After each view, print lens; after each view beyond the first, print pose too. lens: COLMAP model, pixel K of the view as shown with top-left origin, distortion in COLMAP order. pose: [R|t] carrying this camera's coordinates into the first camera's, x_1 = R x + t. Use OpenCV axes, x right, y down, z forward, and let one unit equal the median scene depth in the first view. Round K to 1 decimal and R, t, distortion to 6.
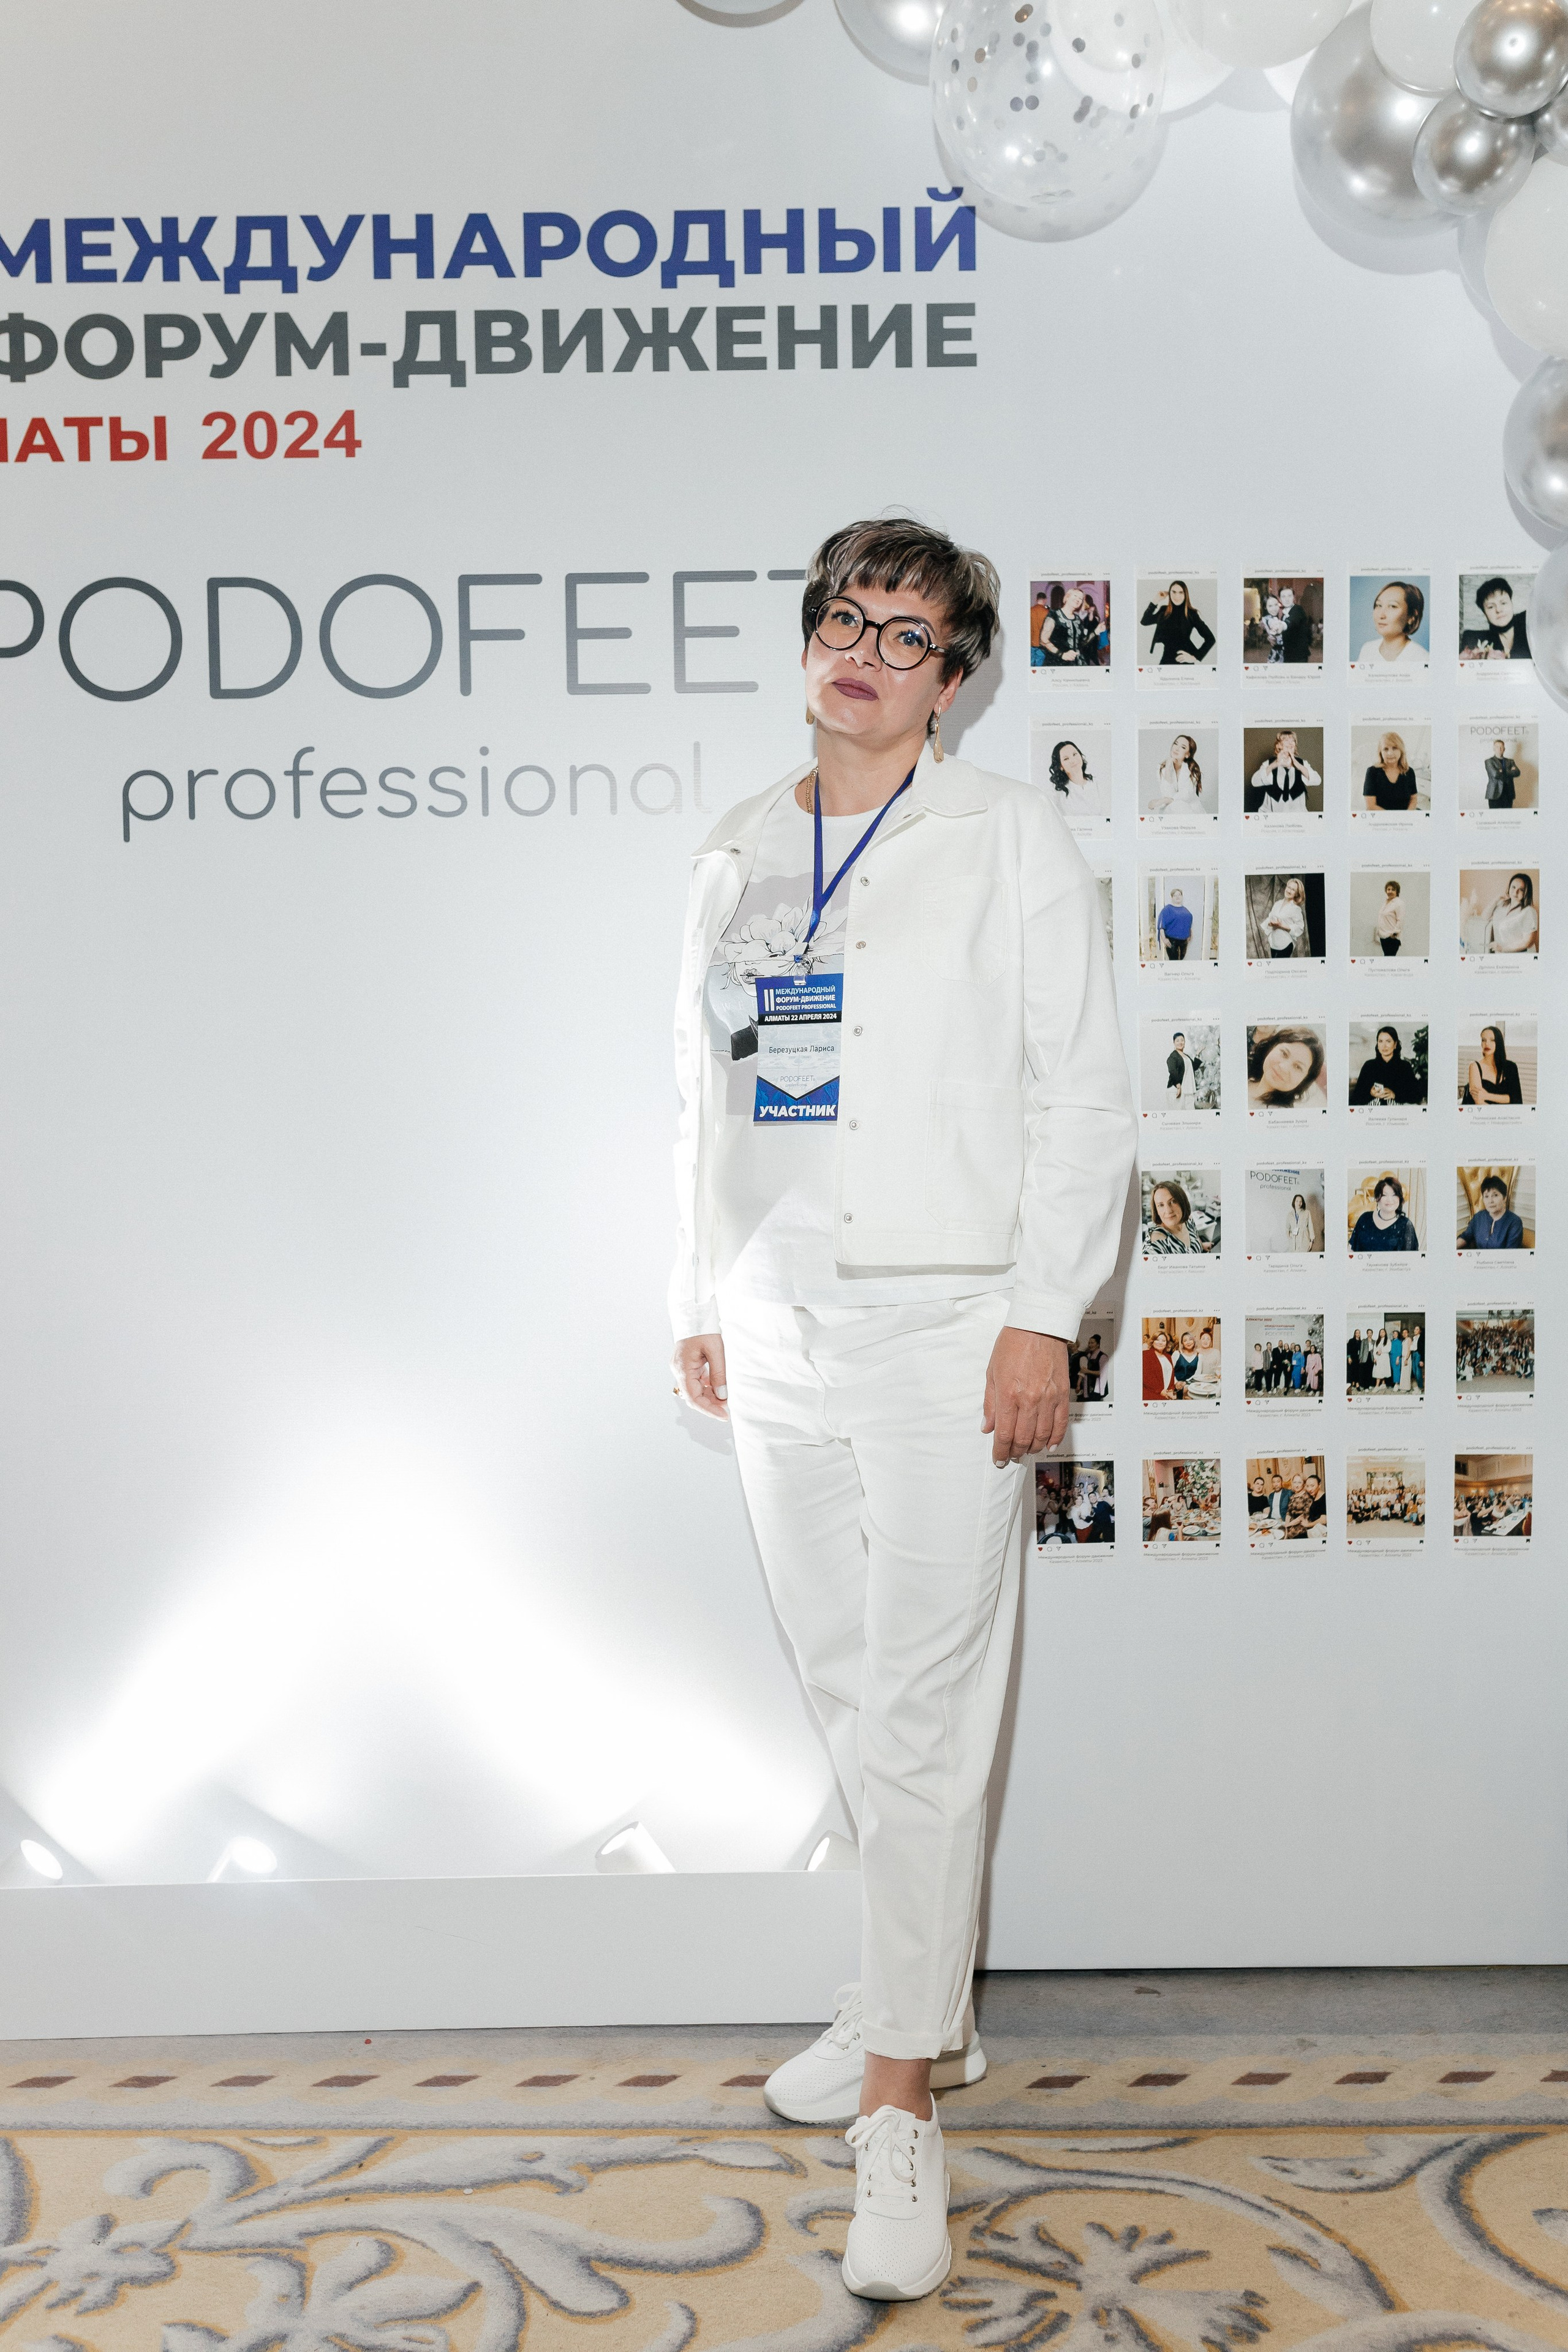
lens RADIAL K [[2228.3, 0, 784.0], [0, 2228.3, 1176.0], [0, 0, 1]] dist [0.002522, -0.001179]
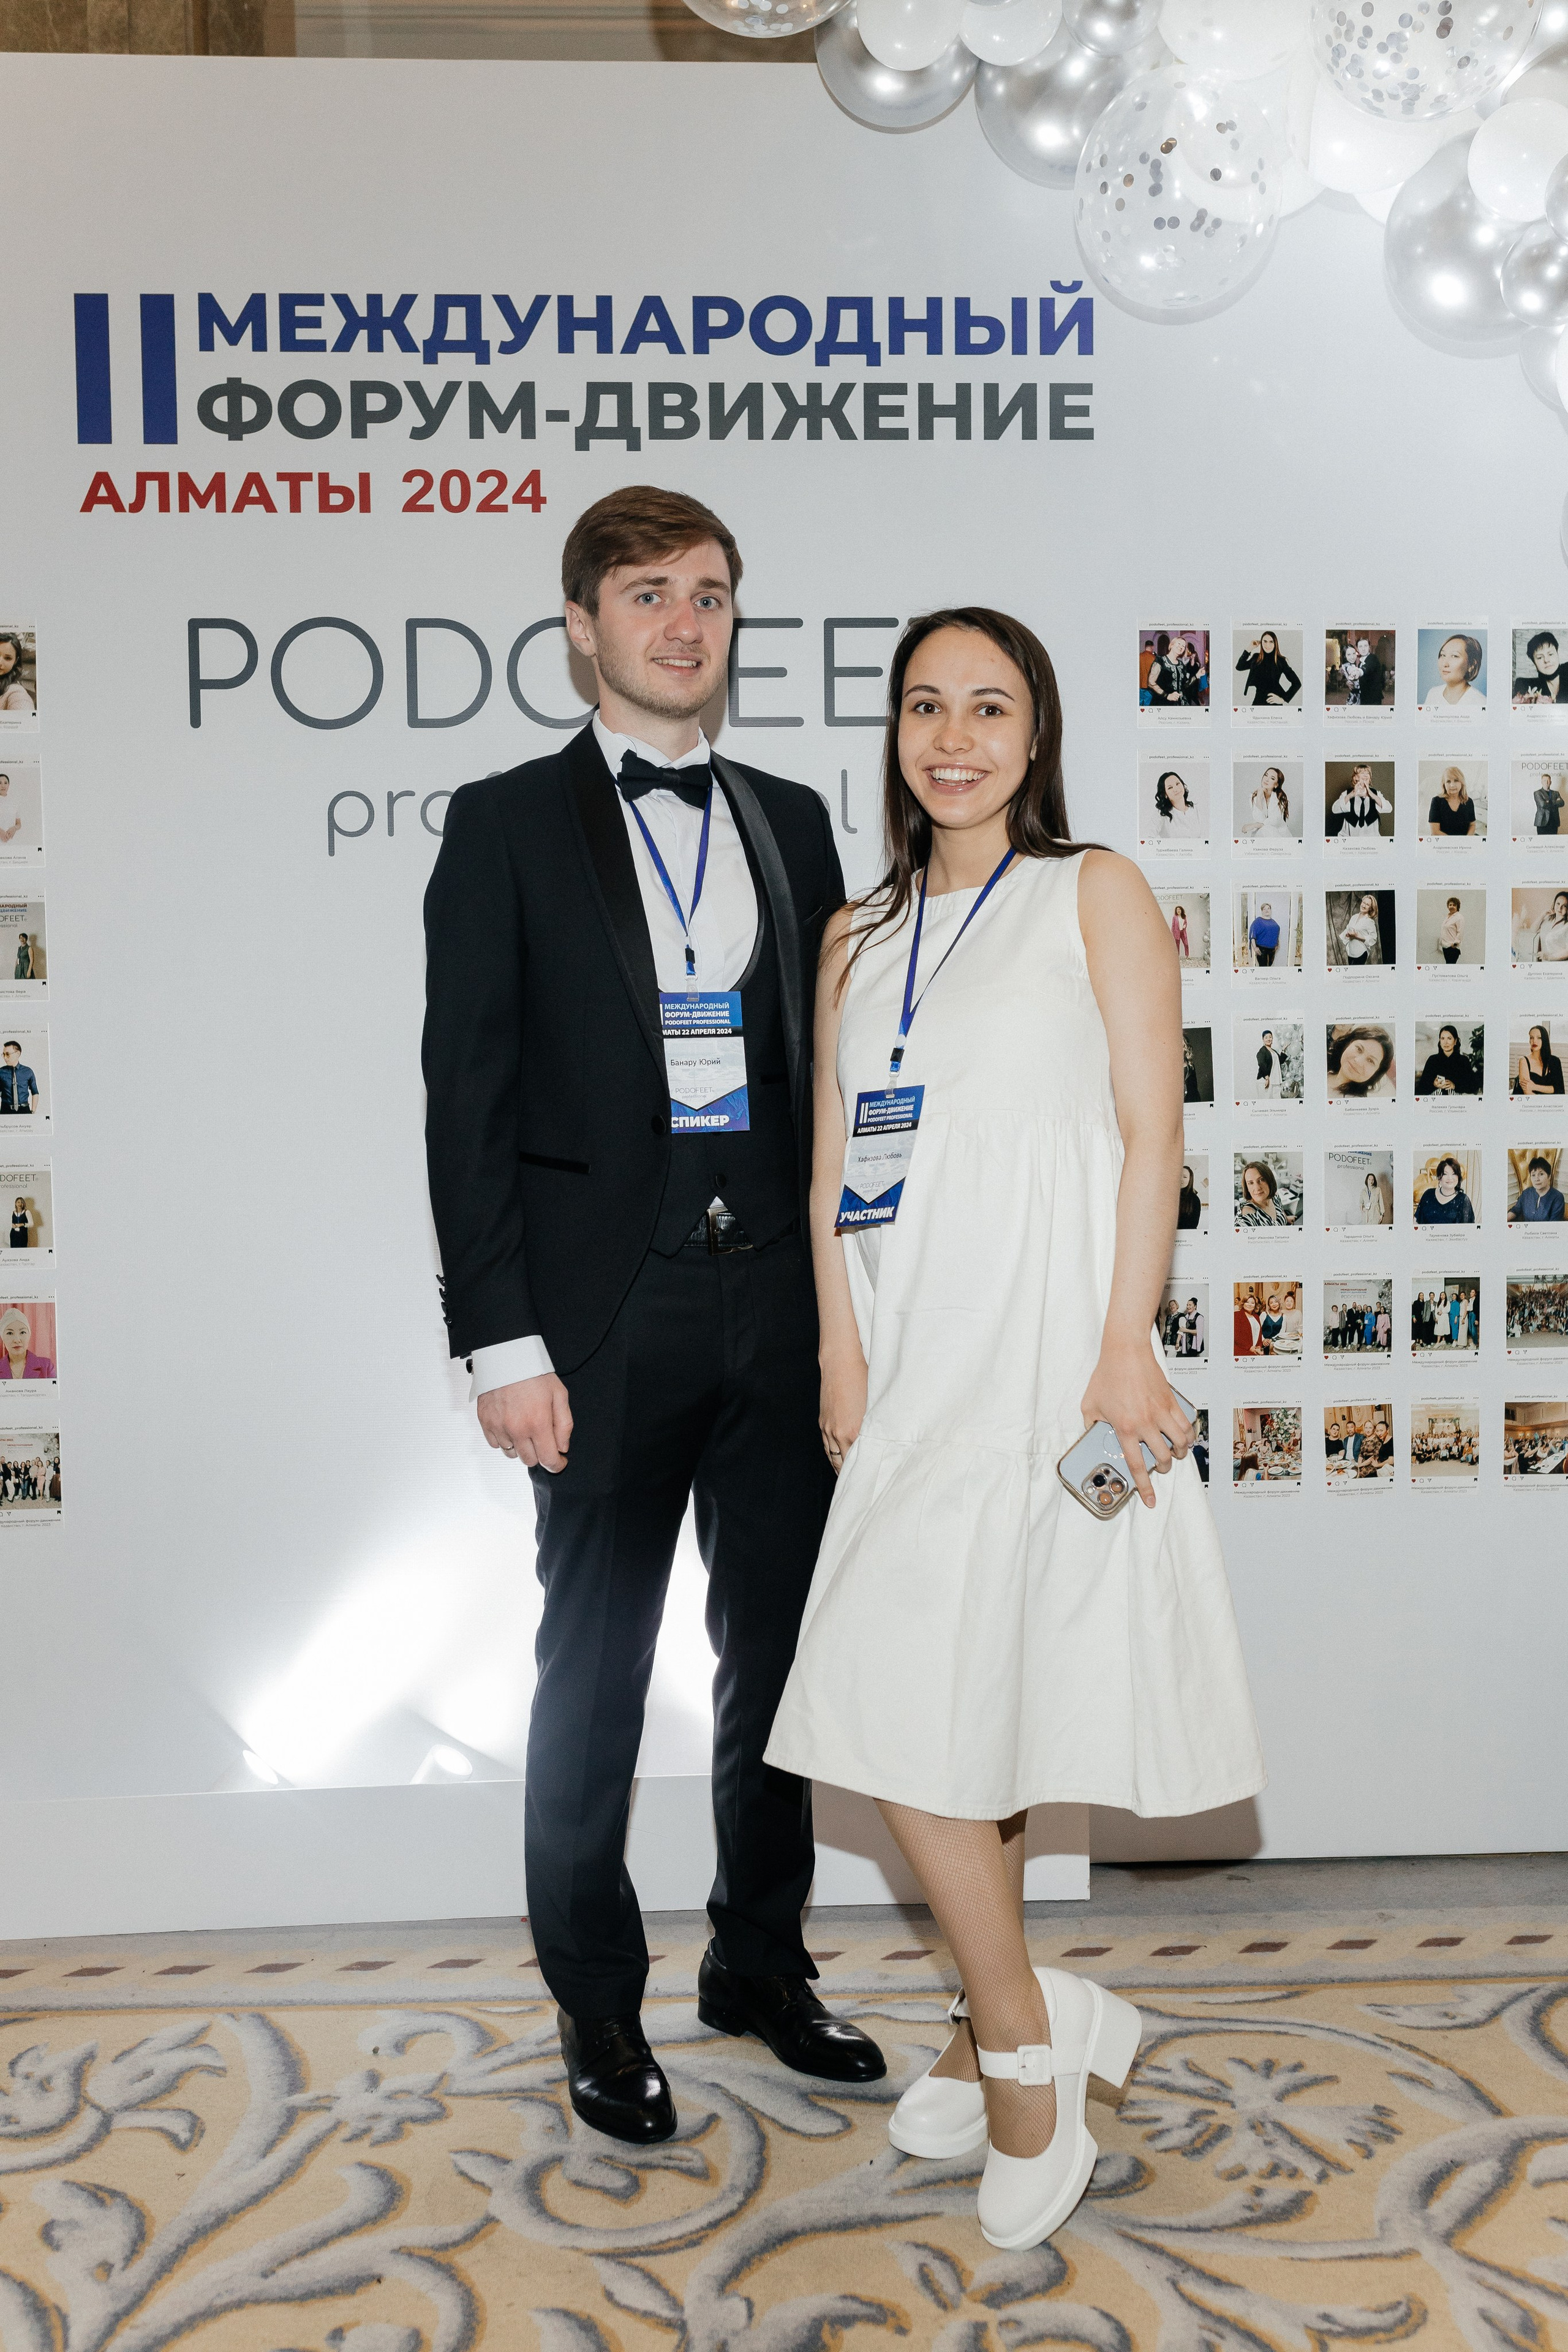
lens RADIAL K [[2228.3, 0, 784.0], [0, 2228.3, 1176.0], [0, 0, 1]] dist [0.002522, -0.001179]
pose [[0.998778, -0.000317, 0.049412, -0.126151], [0.000231, 0.999998, 0.001762, 0.007662], [-0.049412, -0.001749, 0.998777, -0.120442]]
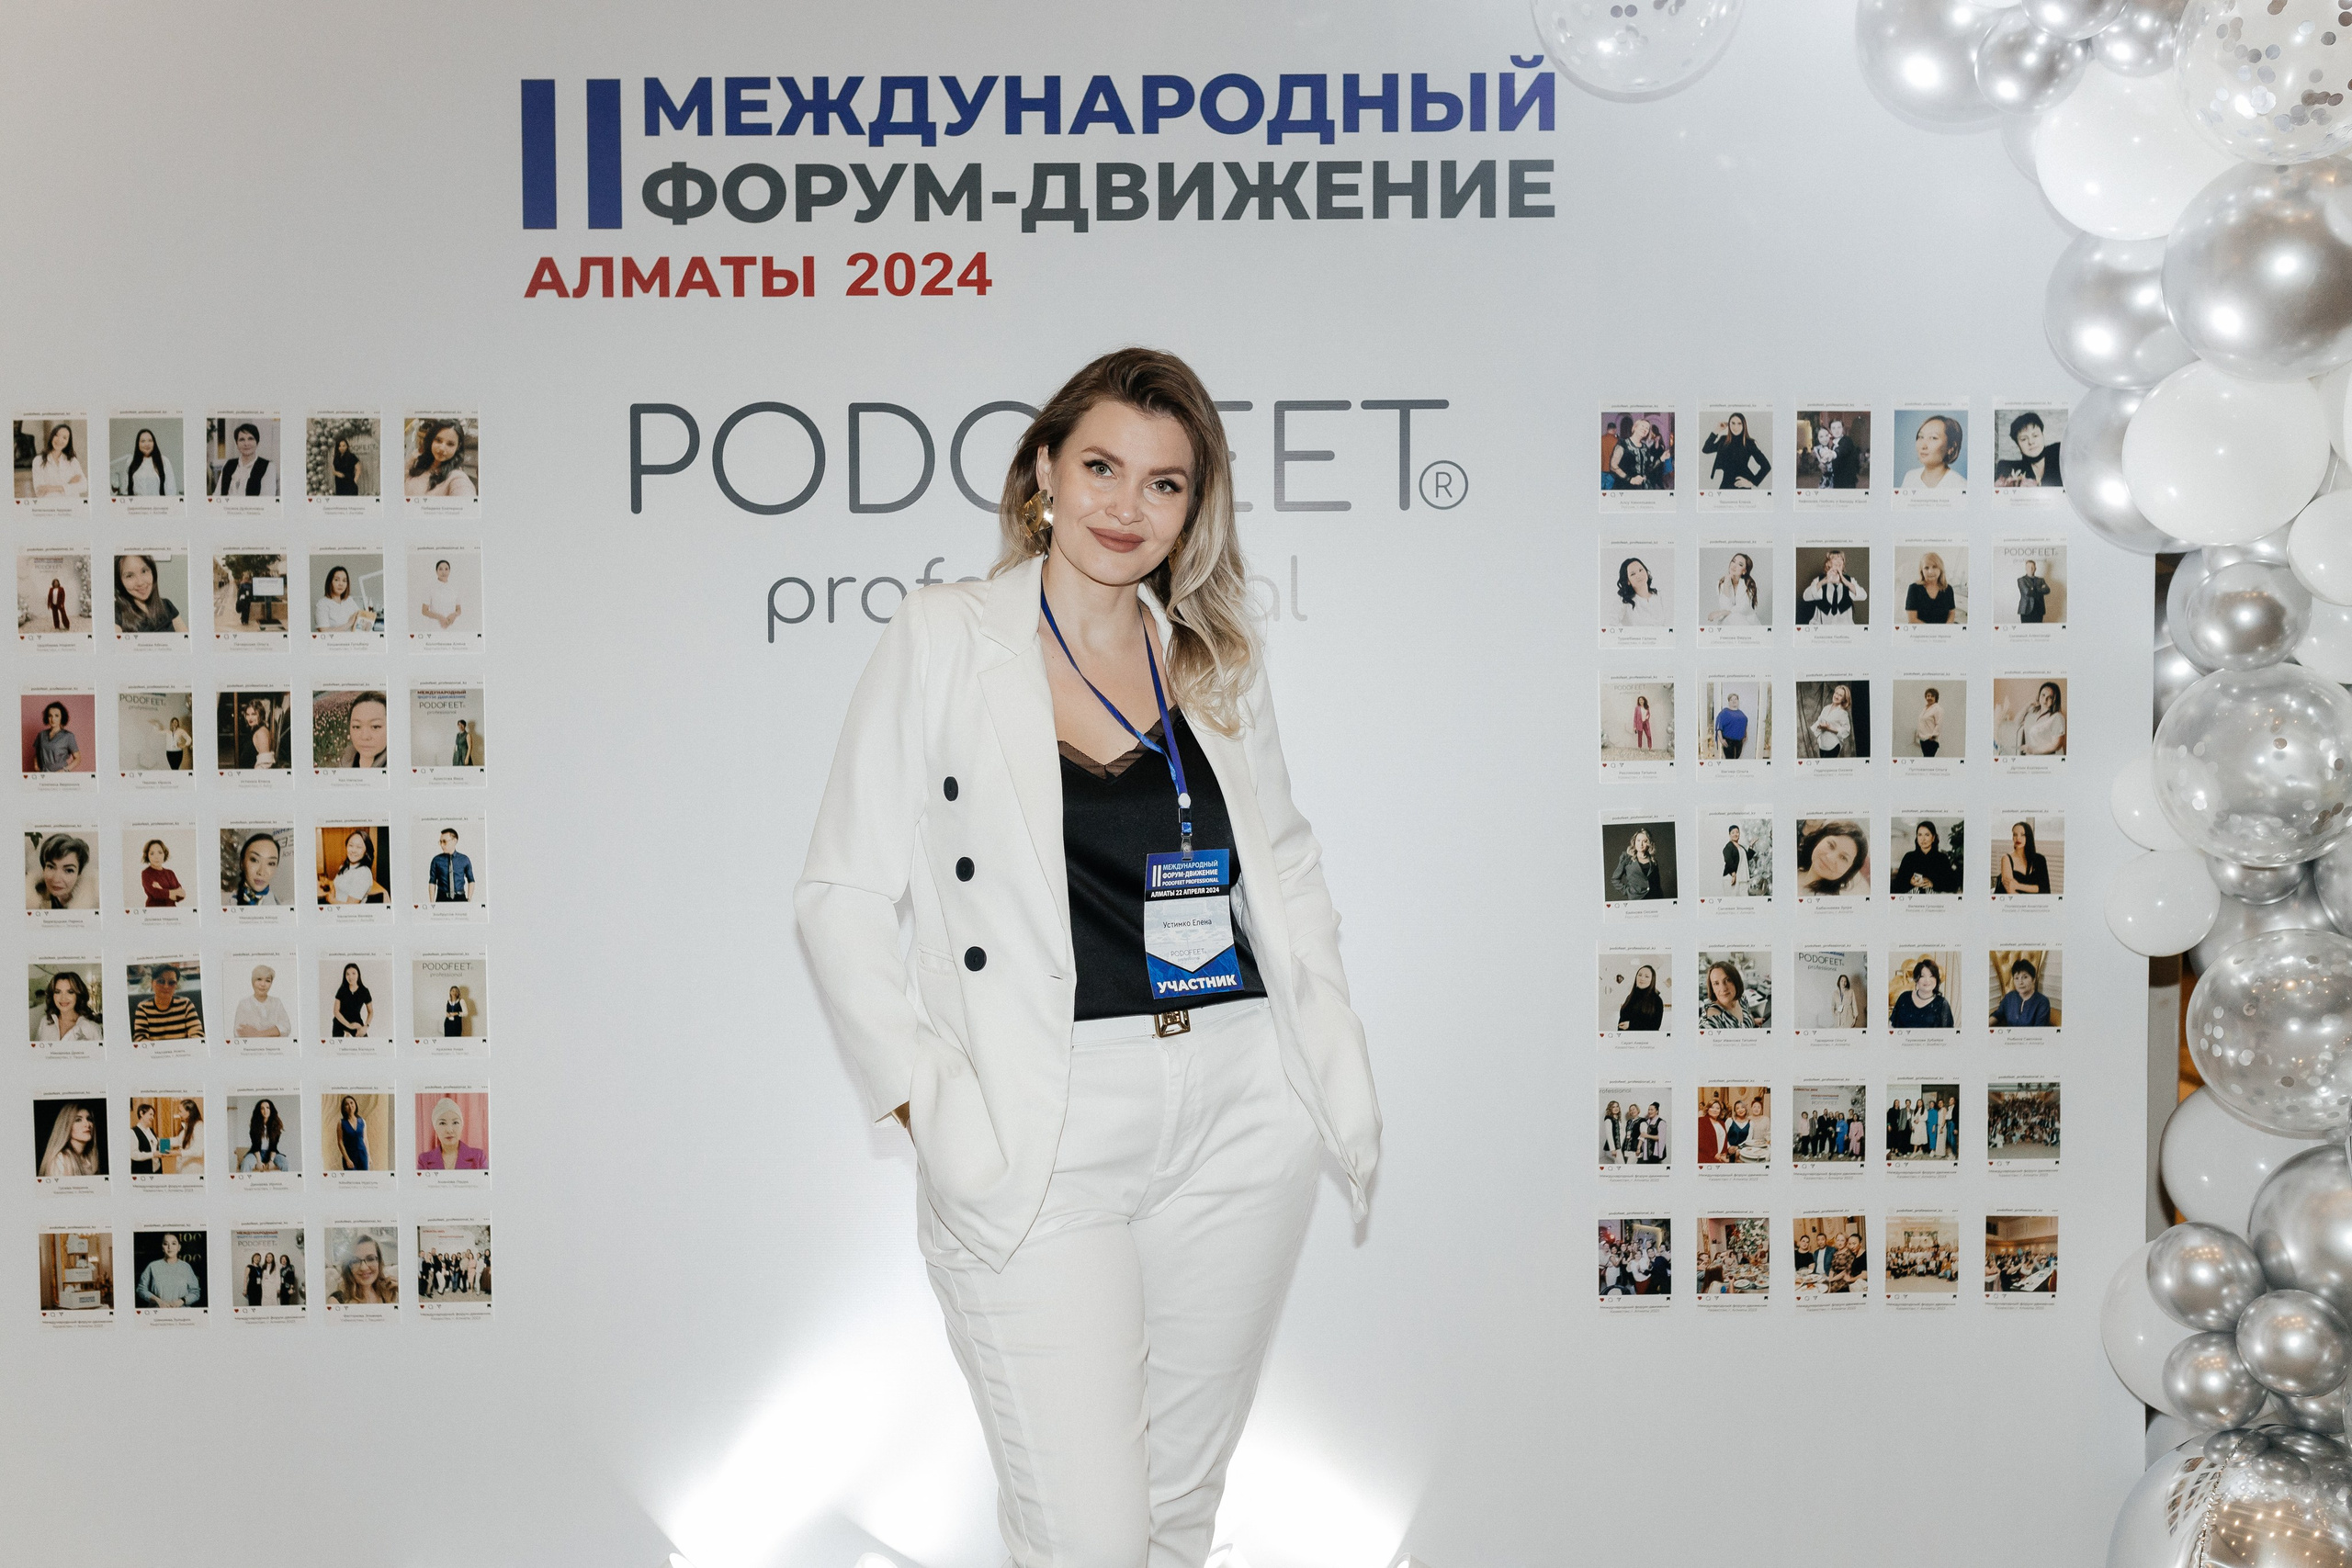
lens RADIAL K [[2228.0, 0, 1179.8], [0, 2228.0, 776.8], [0, 0, 1]] dist [0.002522, -0.001179]
pose [[0.999949, 0.009251, -0.004101, -0.090619], [-0.009326, 0.999781, -0.018718, -0.066293], [0.003927, 0.018755, 0.999816, -0.089932]]
